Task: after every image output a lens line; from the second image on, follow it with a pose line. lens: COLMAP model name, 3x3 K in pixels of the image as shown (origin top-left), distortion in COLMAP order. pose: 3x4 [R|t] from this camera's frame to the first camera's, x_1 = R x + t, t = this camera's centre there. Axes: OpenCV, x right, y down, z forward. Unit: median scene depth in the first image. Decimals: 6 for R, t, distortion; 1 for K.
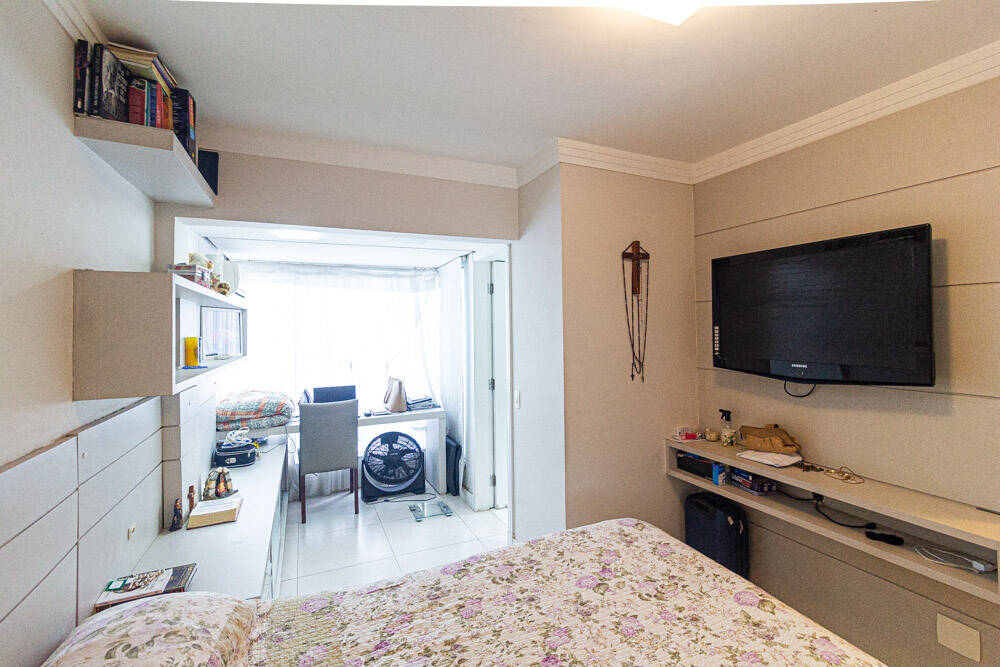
lens RADIAL K [[461.8, 0, 505.0], [0, 461.8, 324.4], [0, 0, 1]] dist [-0.001727, -0.000061]
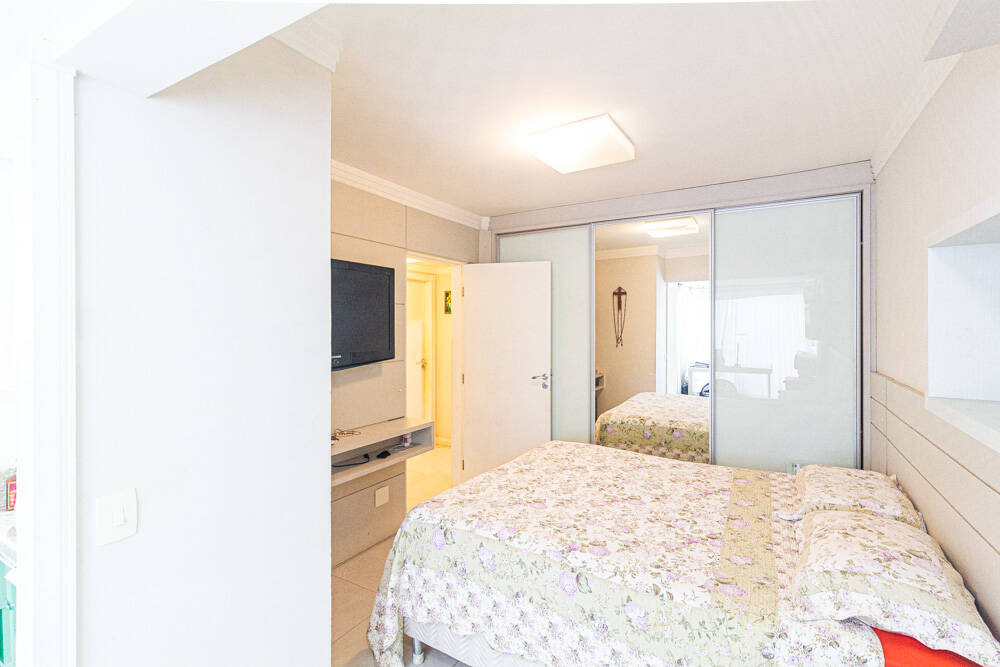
lens RADIAL K [[461.8, 0, 505.0], [0, 461.8, 324.4], [0, 0, 1]] dist [-0.001727, -0.000061]
pose [[-0.583172, 0.011246, 0.812271, -0.925713], [0.007136, 0.999937, -0.008721, 0.021385], [-0.812318, 0.000710, -0.583215, 1.942877]]
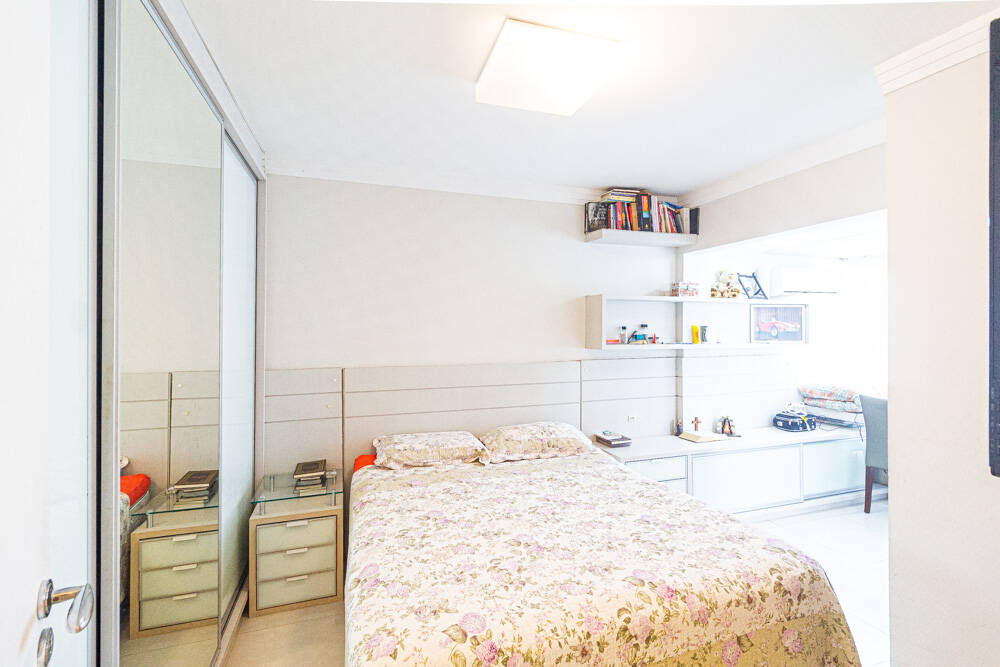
lens RADIAL K [[469.2, 0, 505.9], [0, 469.2, 318.2], [0, 0, 1]] dist [-0.001283, -0.000037]
pose [[-0.091222, -0.000303, -0.995831, 1.542234], [0.004426, 0.999990, -0.000709, 0.004107], [0.995821, -0.004472, -0.091219, 0.742389]]
